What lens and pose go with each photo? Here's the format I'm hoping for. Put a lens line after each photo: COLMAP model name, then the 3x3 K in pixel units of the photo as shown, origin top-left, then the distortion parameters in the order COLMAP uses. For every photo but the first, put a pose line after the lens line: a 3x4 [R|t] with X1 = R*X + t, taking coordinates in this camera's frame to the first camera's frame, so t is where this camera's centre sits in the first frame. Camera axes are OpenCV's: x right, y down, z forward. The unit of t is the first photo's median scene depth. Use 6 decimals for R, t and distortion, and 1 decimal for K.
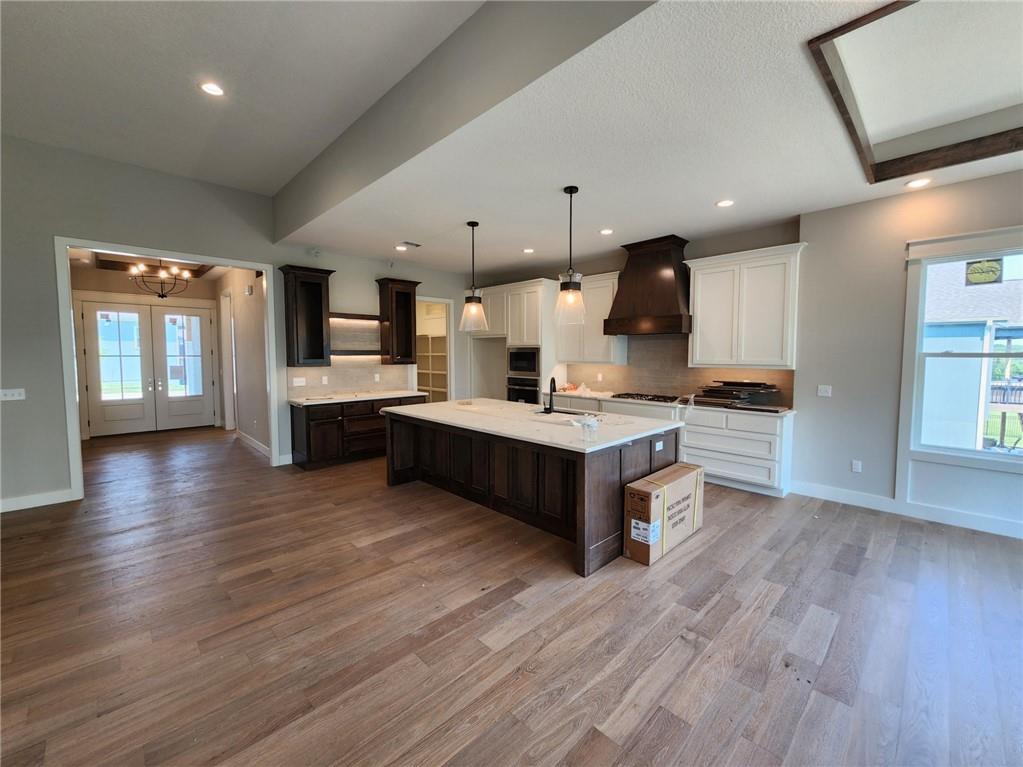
lens RADIAL K [[419.5, 0, 514.8], [0, 419.5, 379.1], [0, 0, 1]] dist [-0.000523, -0.001095]
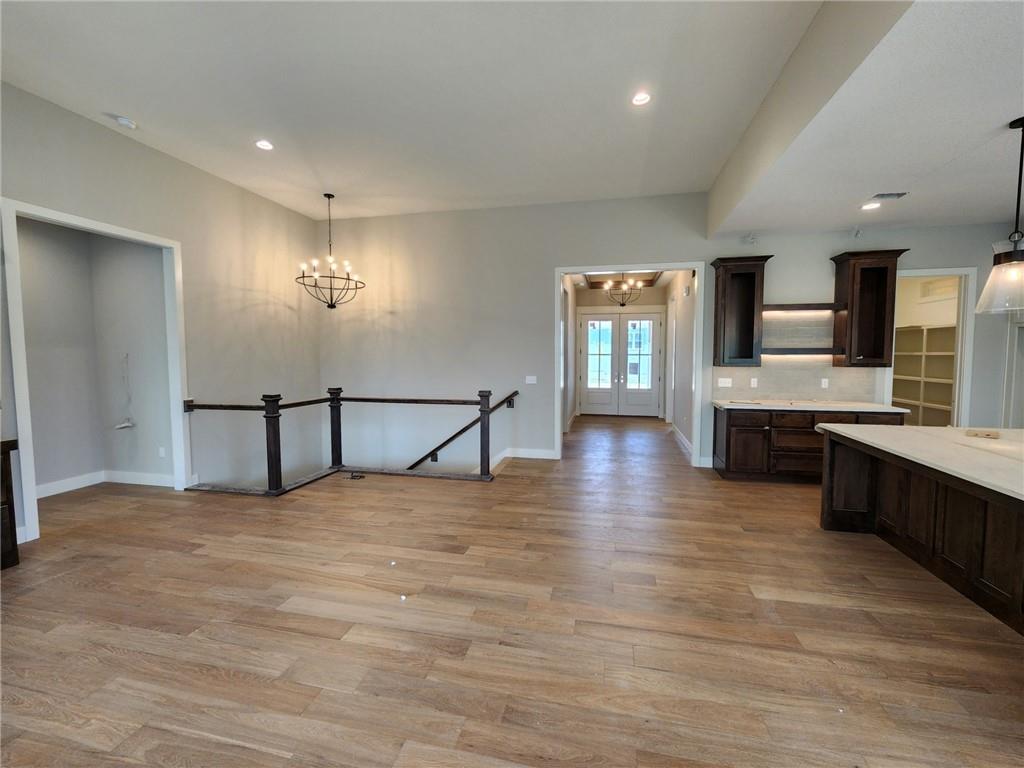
lens RADIAL K [[419.4, 0, 517.6], [0, 419.4, 378.4], [0, 0, 1]] dist [0.000620, -0.000733]
pose [[0.551686, 0.050072, -0.832547, 0.008483], [-0.051029, 0.998353, 0.026230, -0.004000], [0.832489, 0.028013, 0.553333, 0.101637]]
